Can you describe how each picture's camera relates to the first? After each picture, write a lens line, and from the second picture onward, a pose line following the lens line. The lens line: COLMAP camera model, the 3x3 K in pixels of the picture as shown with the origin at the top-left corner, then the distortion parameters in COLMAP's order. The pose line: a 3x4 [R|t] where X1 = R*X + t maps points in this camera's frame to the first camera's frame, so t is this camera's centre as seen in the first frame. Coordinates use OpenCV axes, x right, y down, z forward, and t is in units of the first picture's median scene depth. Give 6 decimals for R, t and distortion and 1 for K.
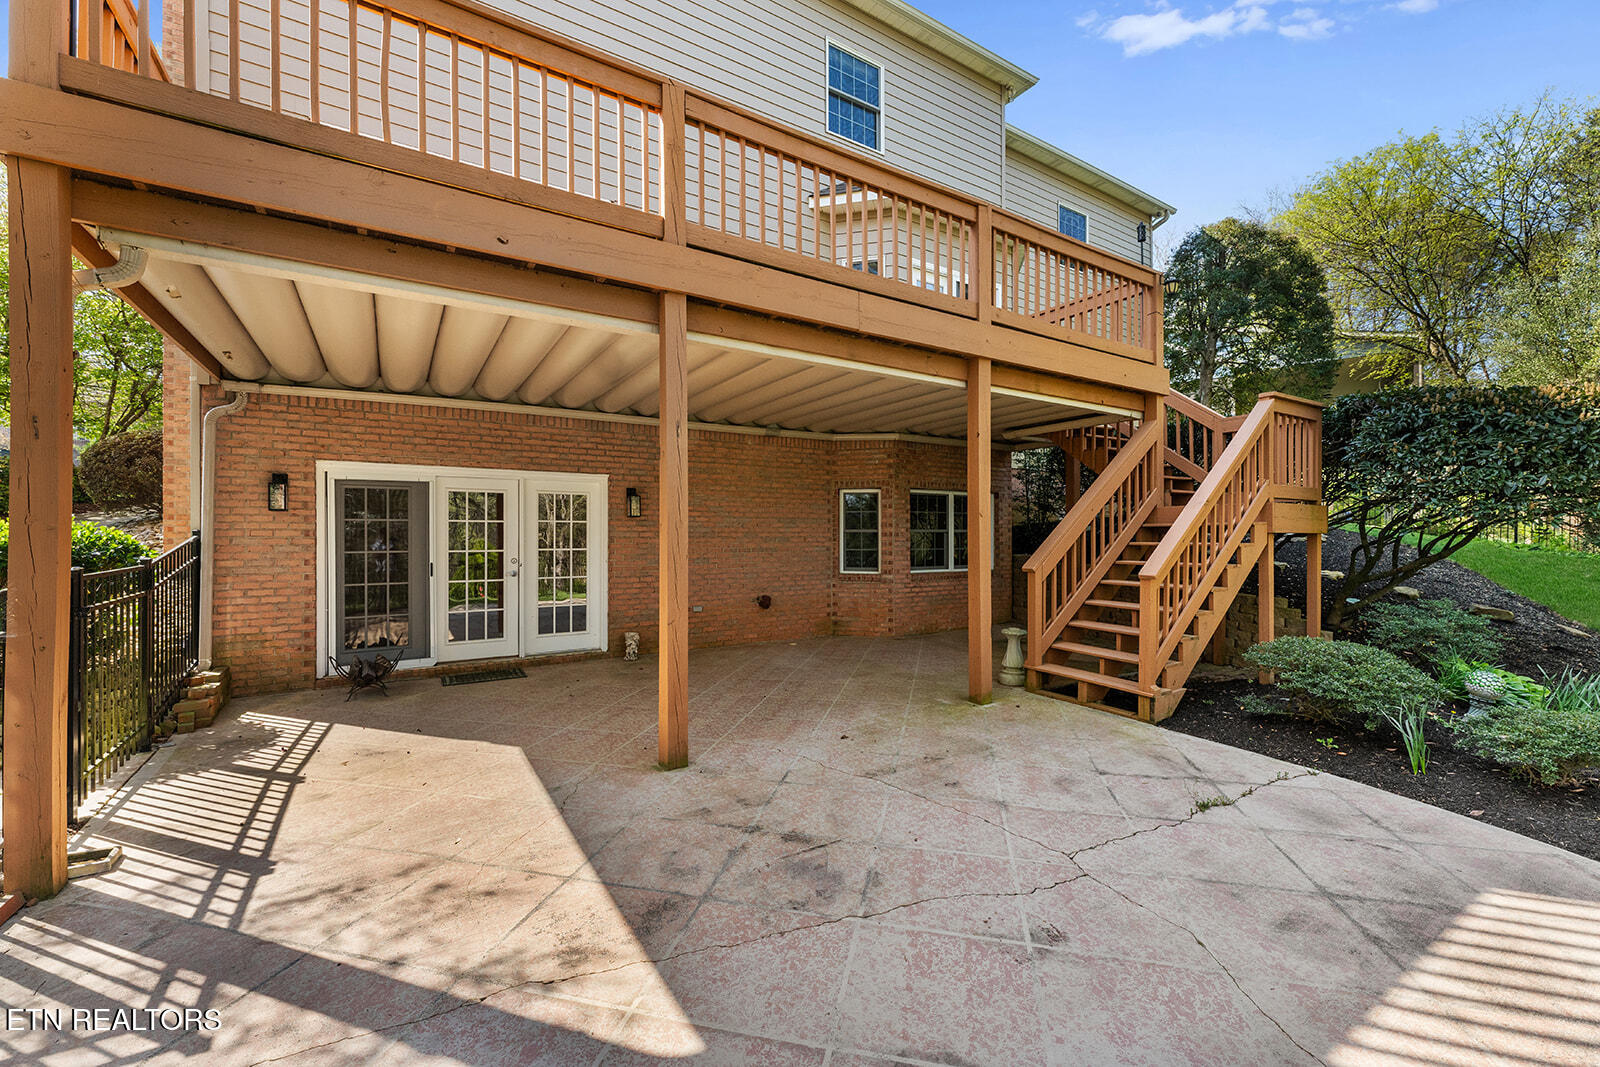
lens RADIAL K [[641.2, 0, 803.9], [0, 641.2, 538.7], [0, 0, 1]] dist [0.000751, -0.000002]
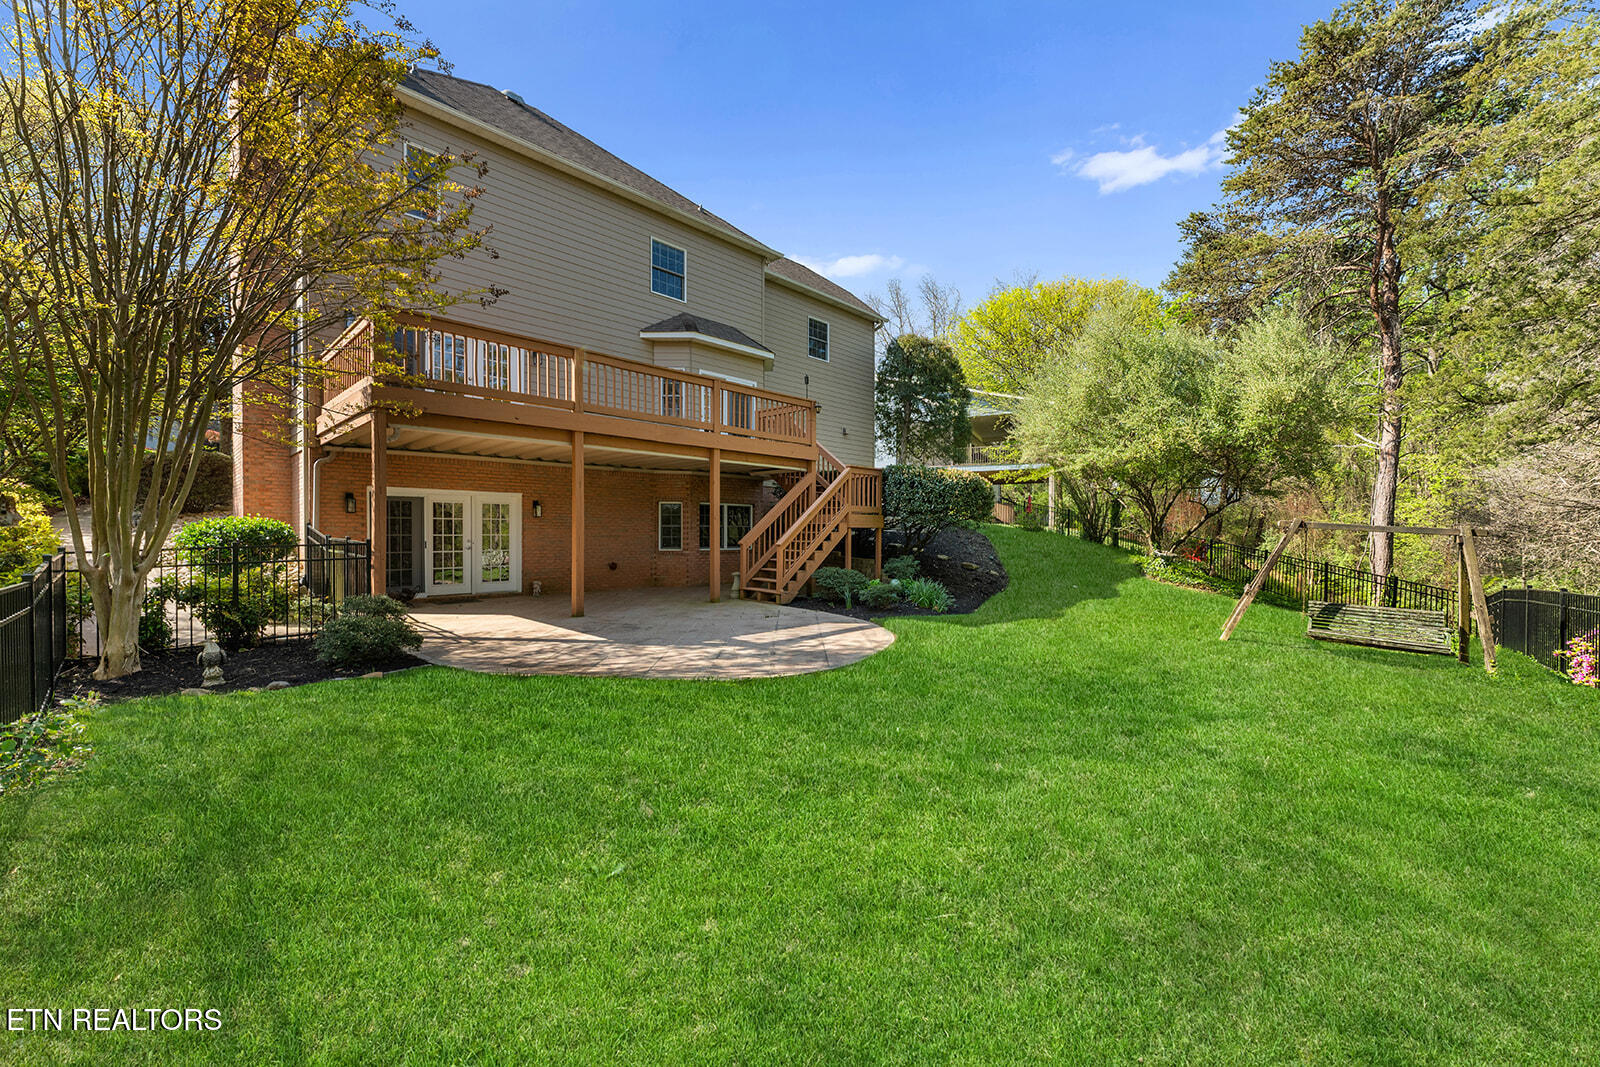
lens RADIAL K [[641.2, 0, 803.9], [0, 641.2, 538.7], [0, 0, 1]] dist [0.000751, -0.000002]
pose [[0.971674, 0.001965, 0.236316, 0.037202], [-0.003359, 0.999979, 0.005497, 0.015207], [-0.236300, -0.006135, 0.971661, -0.974315]]
